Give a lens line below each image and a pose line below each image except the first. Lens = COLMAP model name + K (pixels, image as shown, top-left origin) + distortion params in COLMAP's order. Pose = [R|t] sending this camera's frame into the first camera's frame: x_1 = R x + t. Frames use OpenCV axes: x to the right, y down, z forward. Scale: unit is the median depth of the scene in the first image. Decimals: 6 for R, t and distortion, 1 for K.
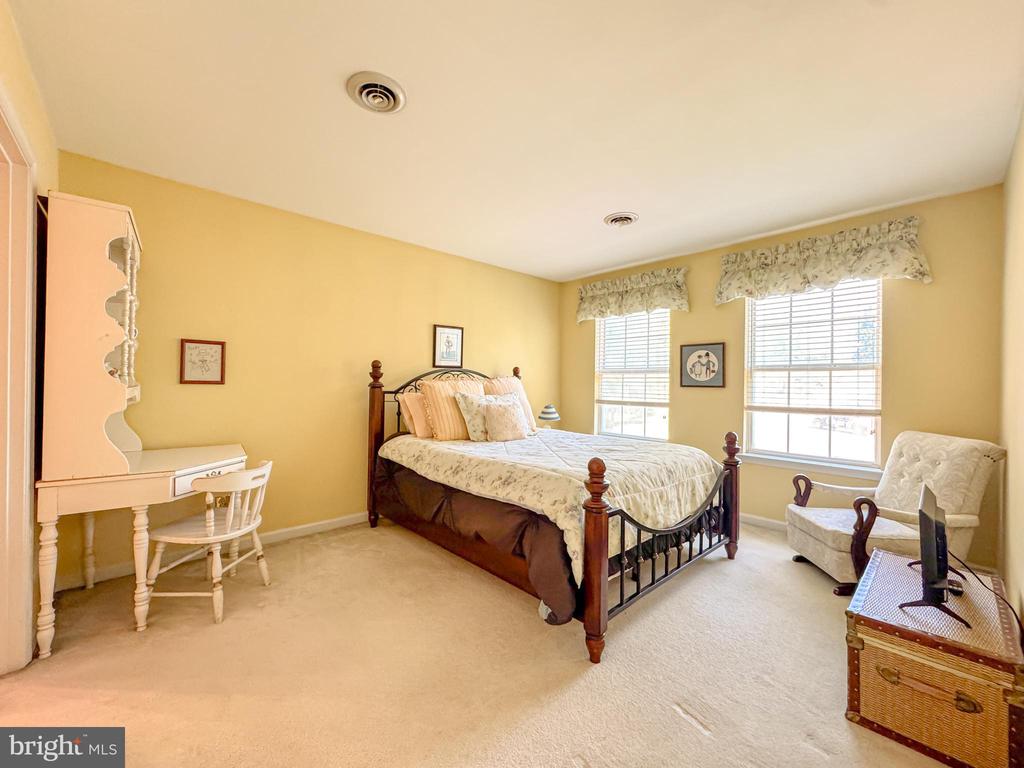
lens RADIAL K [[408.5, 0, 511.2], [0, 408.5, 383.4], [0, 0, 1]] dist [-0.002508, 0.000111]
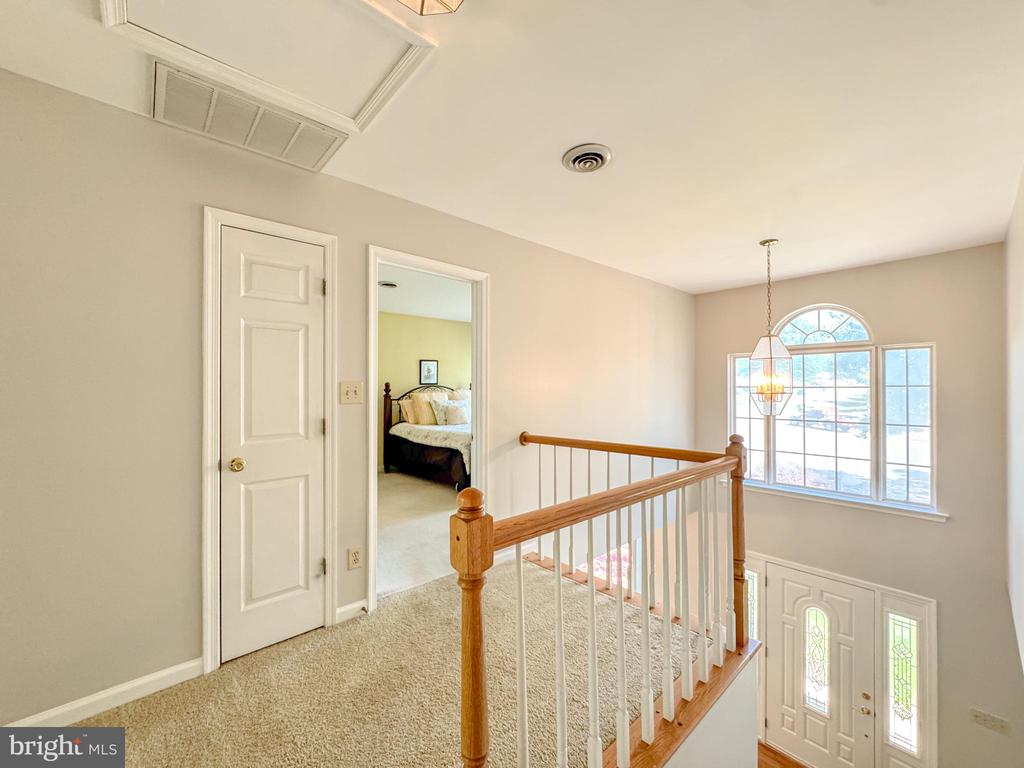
lens RADIAL K [[408.5, 0, 511.2], [0, 408.5, 383.4], [0, 0, 1]] dist [-0.002508, 0.000111]
pose [[0.999836, -0.013317, -0.012275, 0.255317], [0.013248, 0.999896, -0.005679, -0.034704], [0.012349, 0.005515, 0.999909, -0.850437]]
